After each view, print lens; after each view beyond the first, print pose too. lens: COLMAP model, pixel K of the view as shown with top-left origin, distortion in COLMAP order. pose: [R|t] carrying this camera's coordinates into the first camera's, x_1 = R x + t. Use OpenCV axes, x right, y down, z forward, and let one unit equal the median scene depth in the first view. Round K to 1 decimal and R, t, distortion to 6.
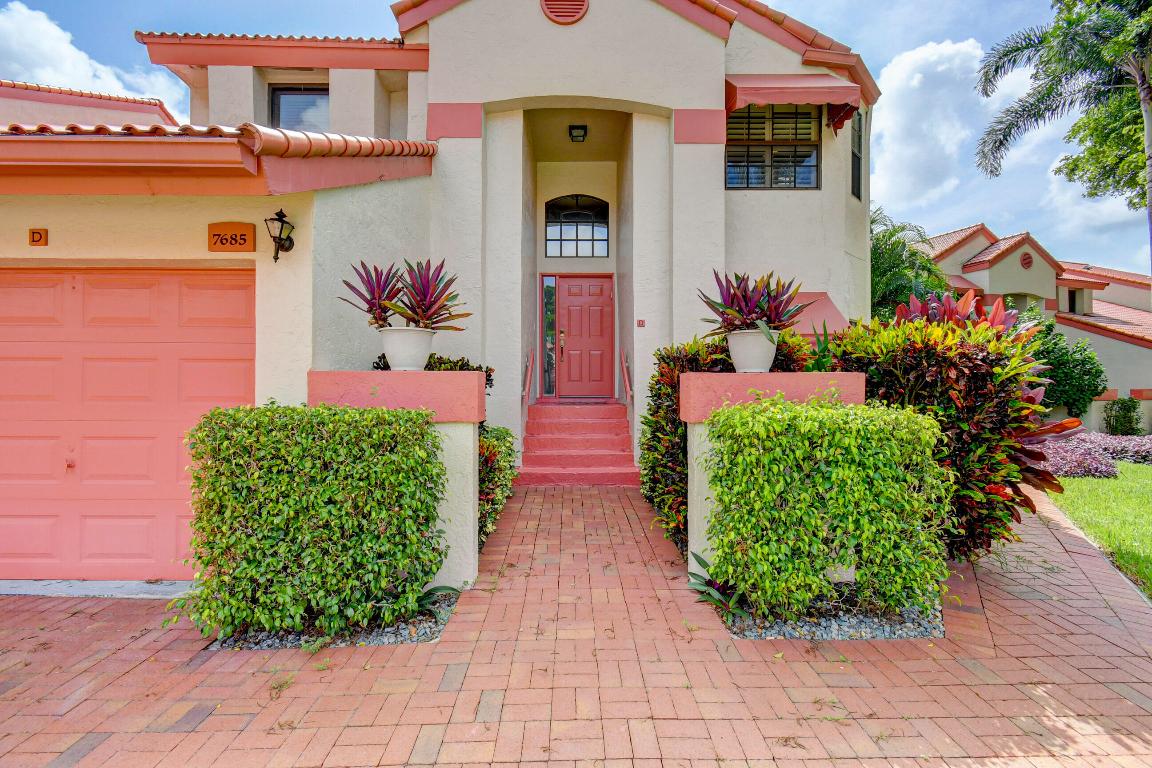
lens RADIAL K [[500.5, 0, 571.7], [0, 500.5, 383.2], [0, 0, 1]] dist [0.019503, -0.007648]
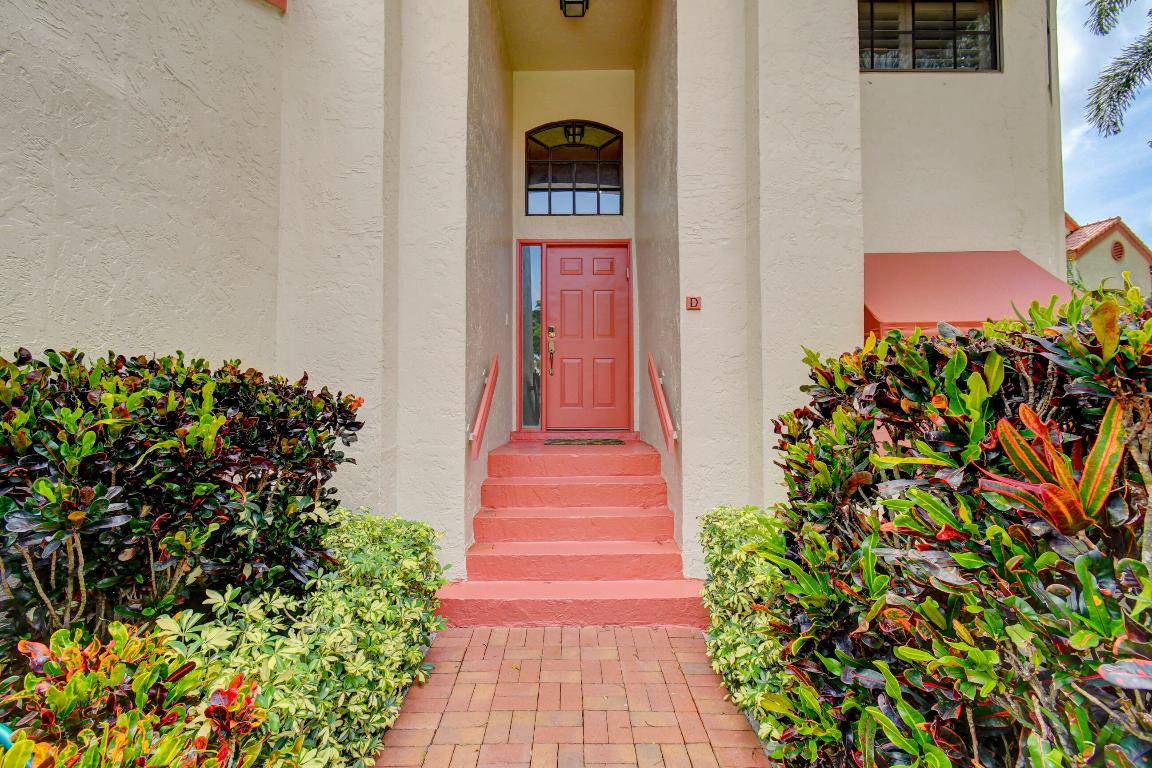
lens RADIAL K [[500.5, 0, 571.7], [0, 500.5, 383.2], [0, 0, 1]] dist [0.019503, -0.007648]
pose [[0.999987, -0.003325, -0.003870, 0.009096], [0.003236, 0.999738, -0.022682, -0.017853], [0.003944, 0.022669, 0.999735, 0.353813]]
